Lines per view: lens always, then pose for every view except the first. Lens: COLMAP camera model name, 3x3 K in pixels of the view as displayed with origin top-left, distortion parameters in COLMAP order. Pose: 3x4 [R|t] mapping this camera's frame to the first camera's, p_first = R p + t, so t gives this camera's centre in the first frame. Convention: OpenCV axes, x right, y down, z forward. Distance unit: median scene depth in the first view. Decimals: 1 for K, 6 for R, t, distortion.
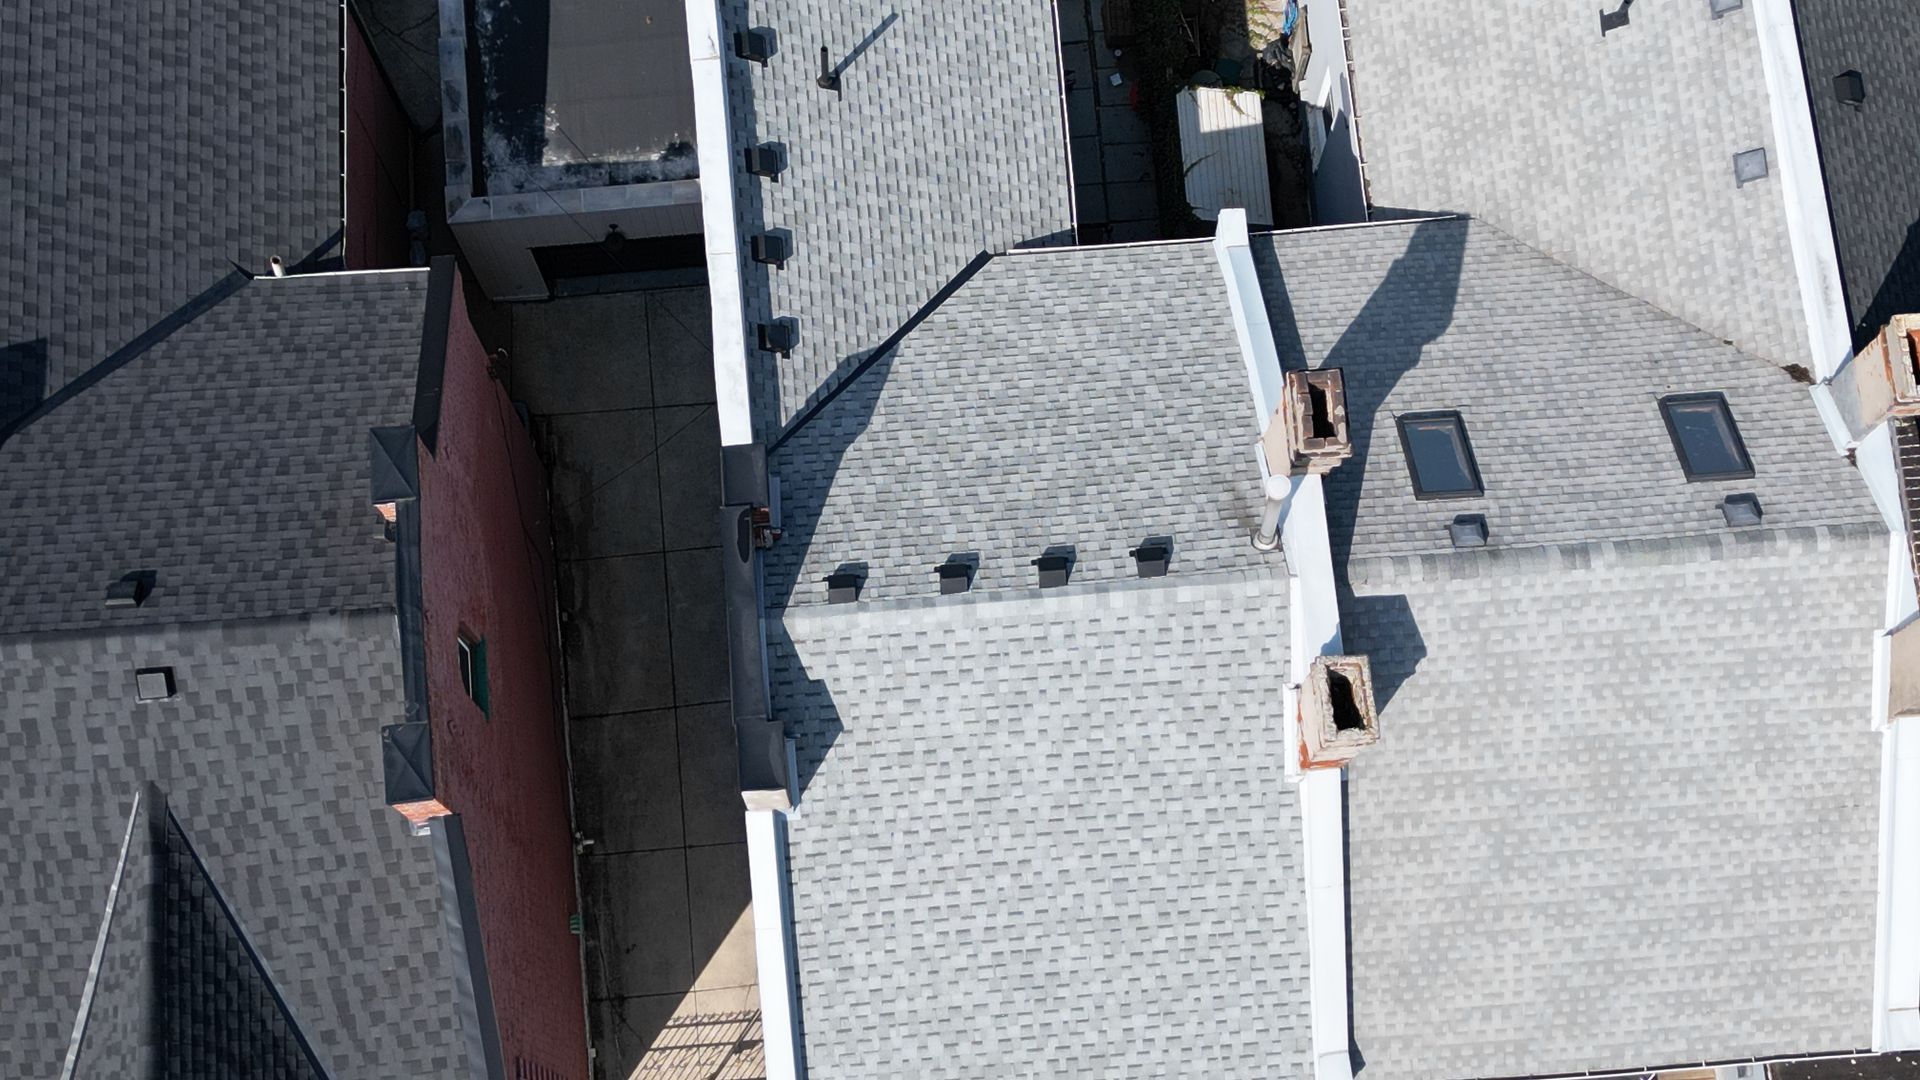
lens RADIAL K [[2738.5, 0, 960.0], [0, 2738.5, 540.0], [0, 0, 1]] dist [0.255033, -0.736640]
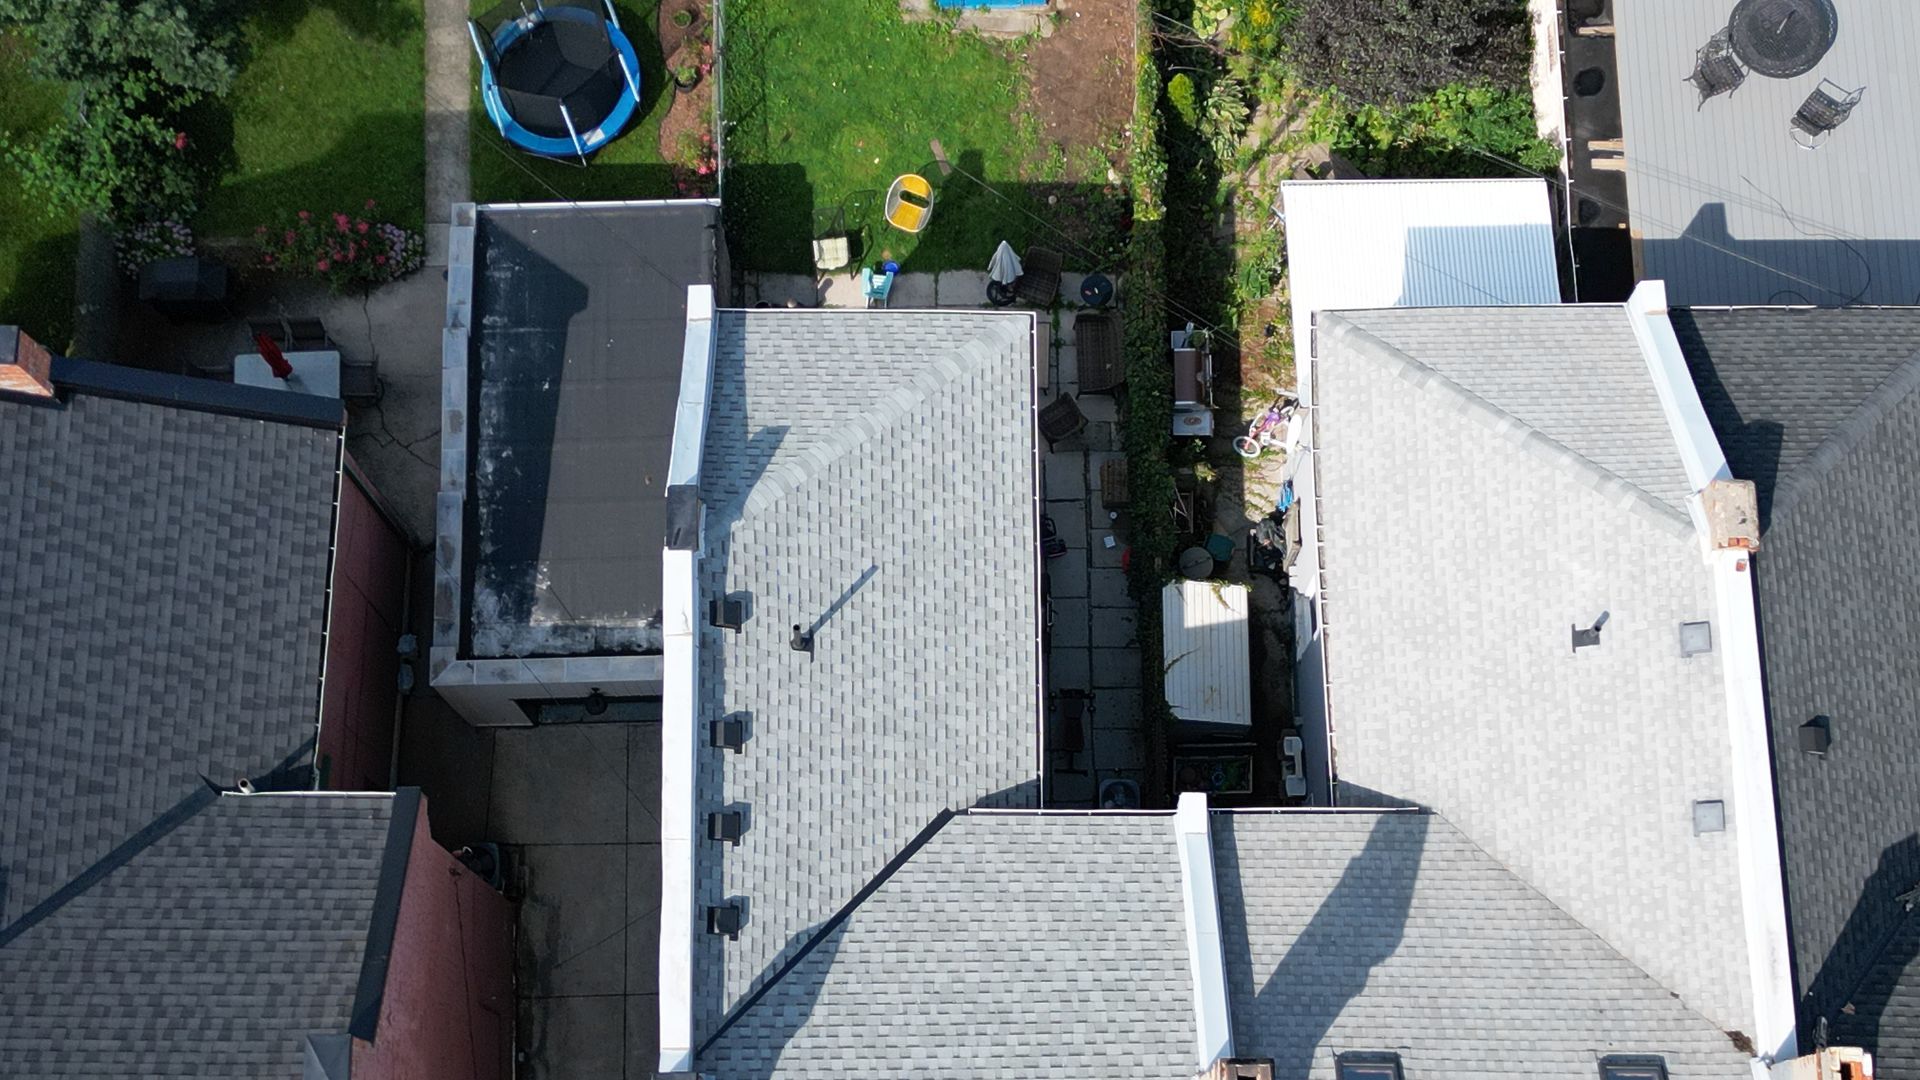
lens RADIAL K [[2738.5, 0, 960.0], [0, 2738.5, 540.0], [0, 0, 1]] dist [0.255033, -0.736640]
pose [[0.997361, 0.069448, -0.021144, 0.029073], [-0.069183, 0.997519, 0.013019, -0.222670], [0.021995, -0.011521, 0.999692, -0.003596]]
